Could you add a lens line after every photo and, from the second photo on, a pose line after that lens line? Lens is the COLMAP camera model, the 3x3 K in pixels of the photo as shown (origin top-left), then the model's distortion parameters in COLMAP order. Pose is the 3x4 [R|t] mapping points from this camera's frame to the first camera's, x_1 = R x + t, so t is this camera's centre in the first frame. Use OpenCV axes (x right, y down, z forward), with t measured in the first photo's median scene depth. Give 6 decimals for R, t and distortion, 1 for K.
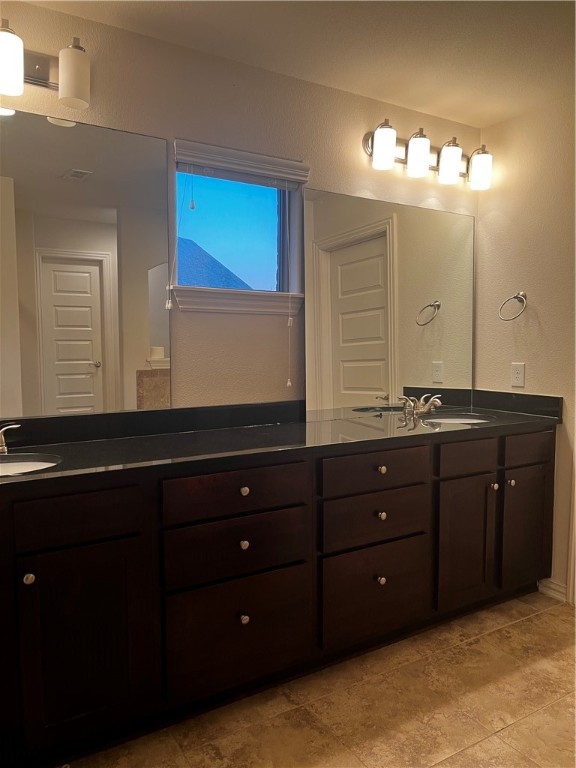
lens RADIAL K [[573.1, 0, 287.9], [0, 573.1, 390.2], [0, 0, 1]] dist [0.058940, -0.071894]
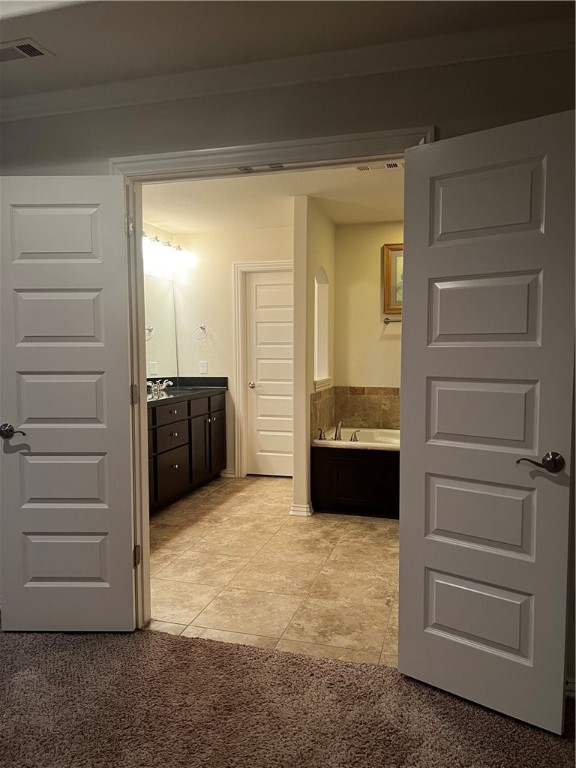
lens RADIAL K [[573.1, 0, 287.9], [0, 573.1, 390.2], [0, 0, 1]] dist [0.058940, -0.071894]
pose [[0.740604, -0.057788, 0.669452, -0.723811], [0.068343, 0.997607, 0.010508, 0.051997], [-0.668457, 0.037970, 0.742781, -0.641596]]
